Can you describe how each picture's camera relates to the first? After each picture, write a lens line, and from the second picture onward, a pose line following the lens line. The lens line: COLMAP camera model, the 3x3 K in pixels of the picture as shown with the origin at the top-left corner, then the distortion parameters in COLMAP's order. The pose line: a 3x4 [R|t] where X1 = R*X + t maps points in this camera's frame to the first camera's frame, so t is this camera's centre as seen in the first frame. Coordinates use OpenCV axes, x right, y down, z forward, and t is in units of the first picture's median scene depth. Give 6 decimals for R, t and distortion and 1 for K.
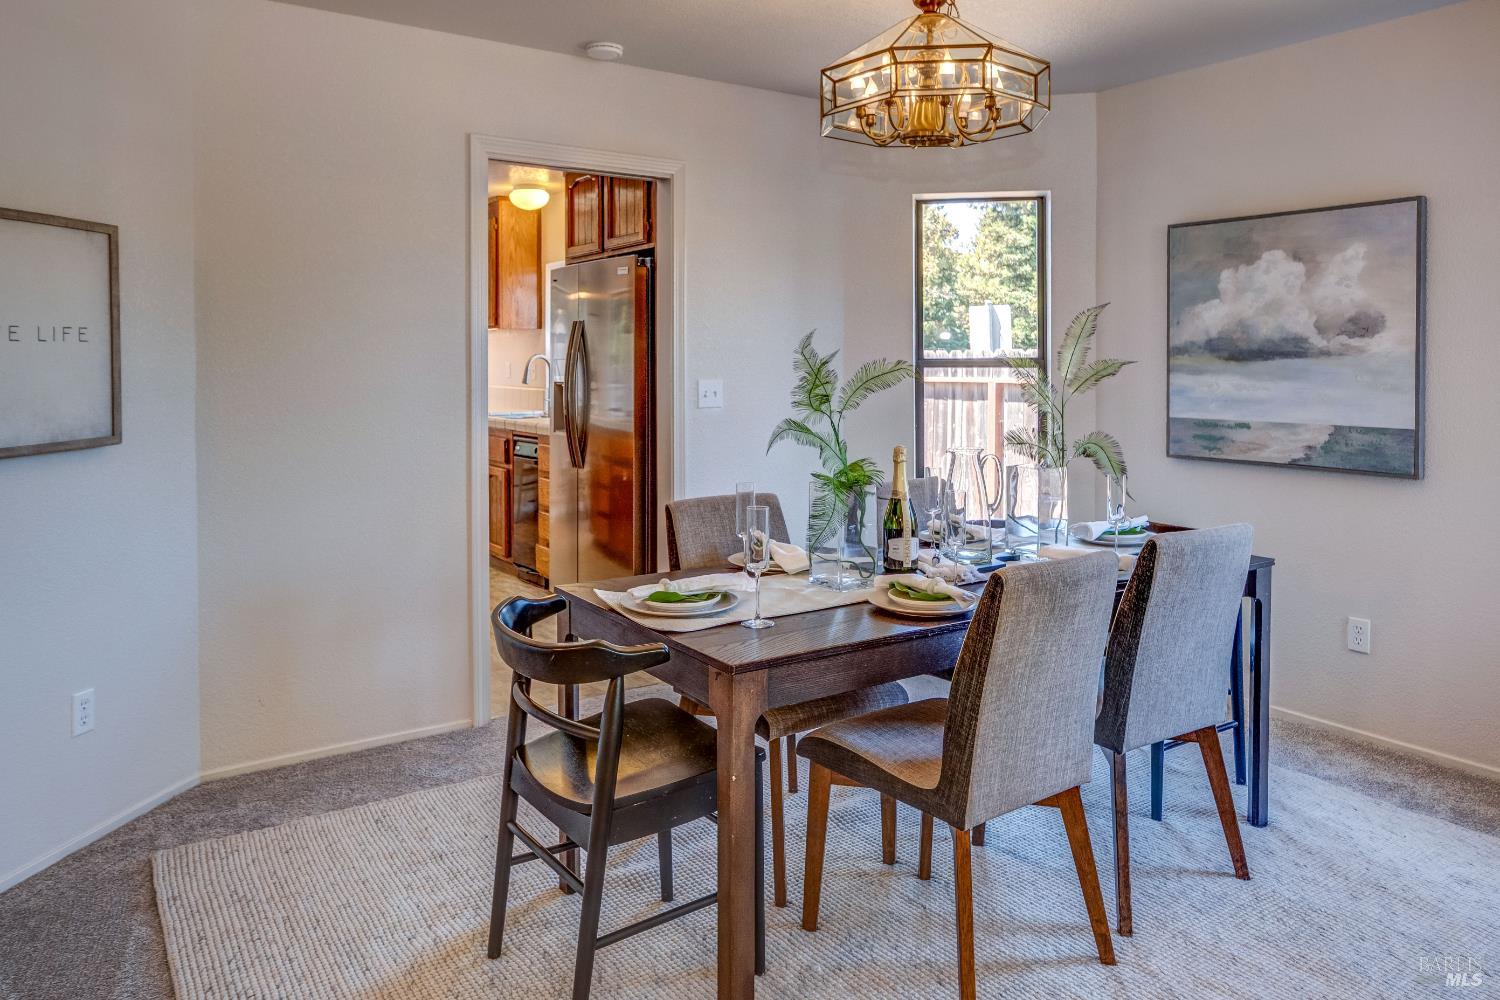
lens RADIAL K [[1018.1, 0, 769.9], [0, 1018.1, 381.3], [0, 0, 1]] dist [-0.005717, 0.003959]
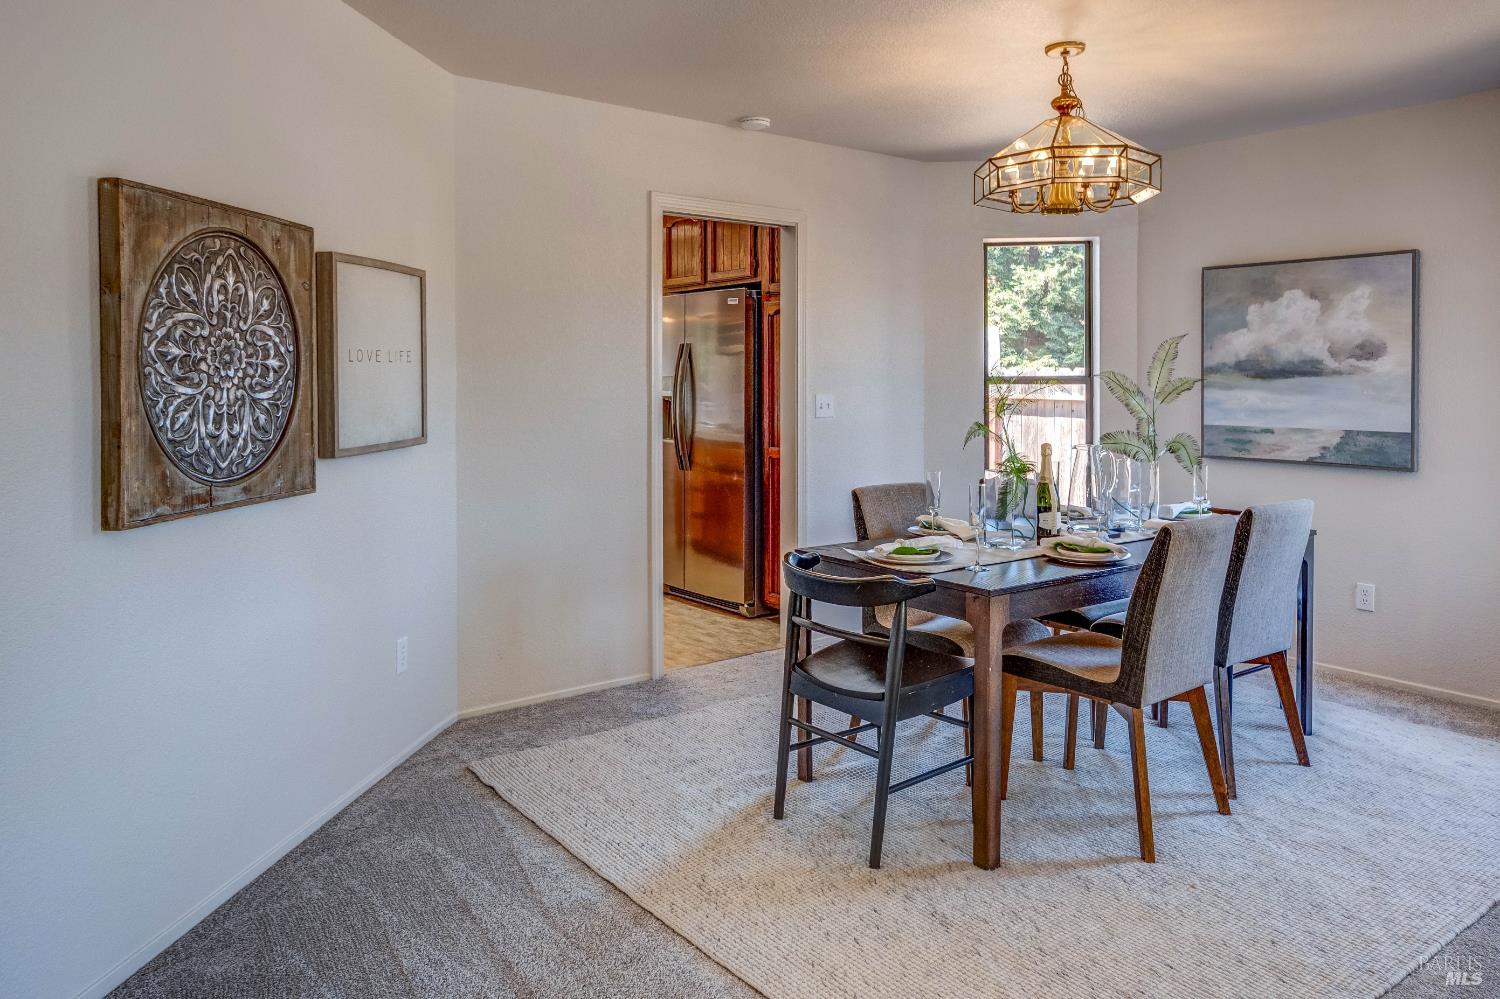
lens RADIAL K [[1017.0, 0, 751.4], [0, 1017.0, 394.1], [0, 0, 1]] dist [0.012425, -0.001491]
pose [[0.998936, 0.000461, 0.046114, -0.239380], [-0.000305, 0.999994, -0.003381, 0.003391], [-0.046116, 0.003363, 0.998930, -0.230348]]
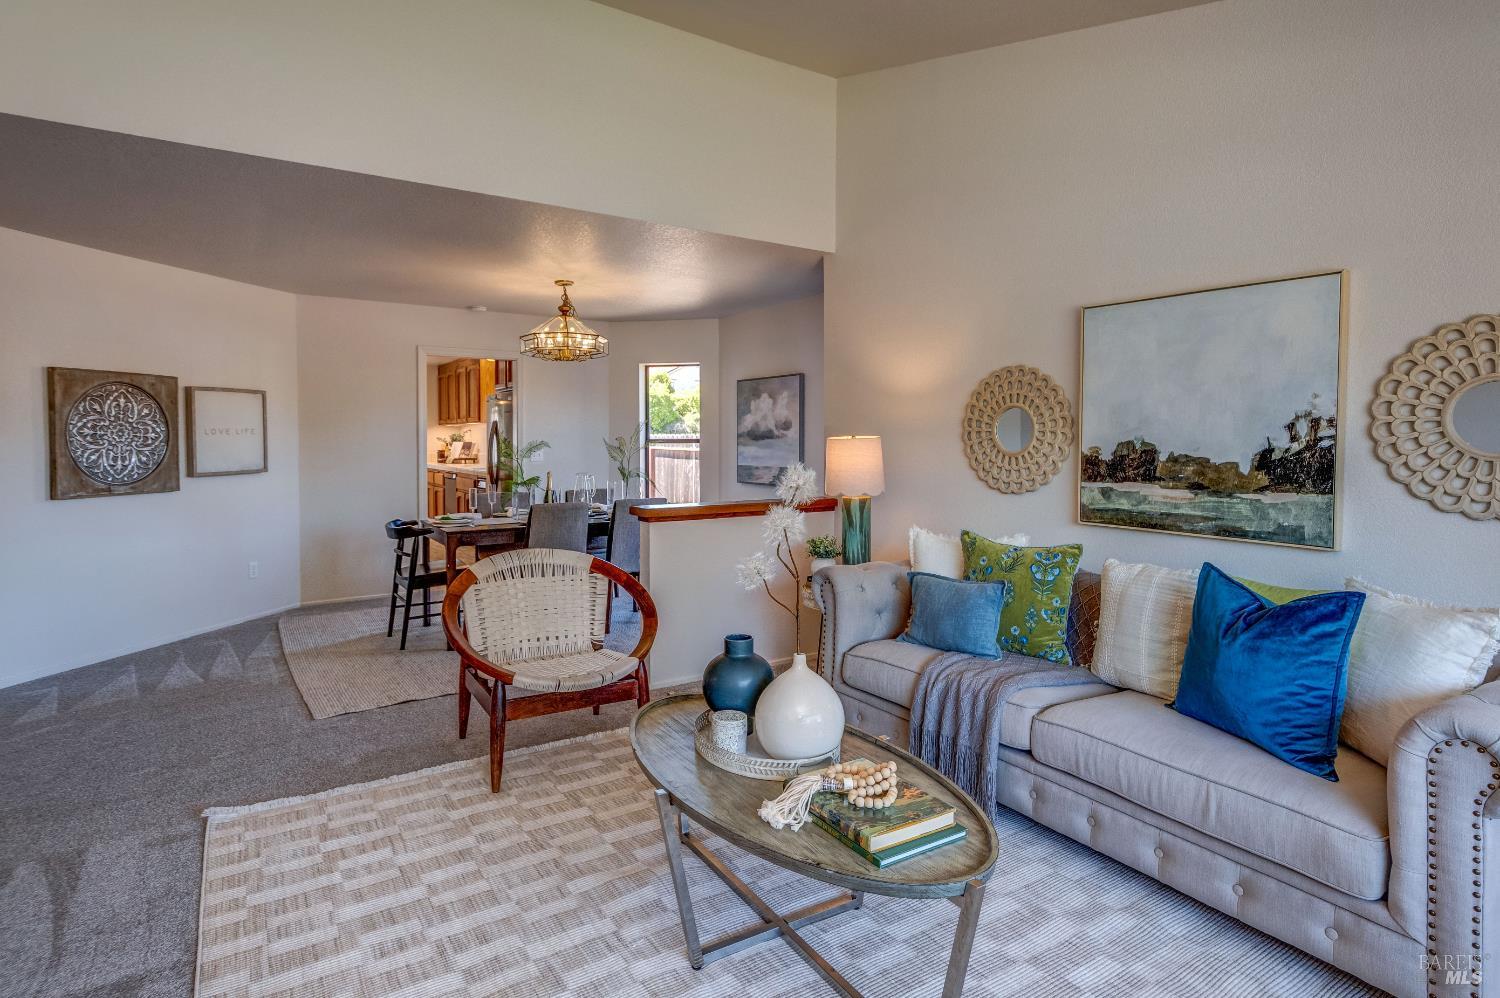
lens RADIAL K [[811.0, 0, 822.5], [0, 811.0, 459.5], [0, 0, 1]] dist [0.012796, -0.001375]
pose [[0.999984, -0.000755, -0.005522, 0.679145], [0.000801, 0.999966, 0.008211, 0.009594], [0.005515, -0.008216, 0.999951, -0.928485]]
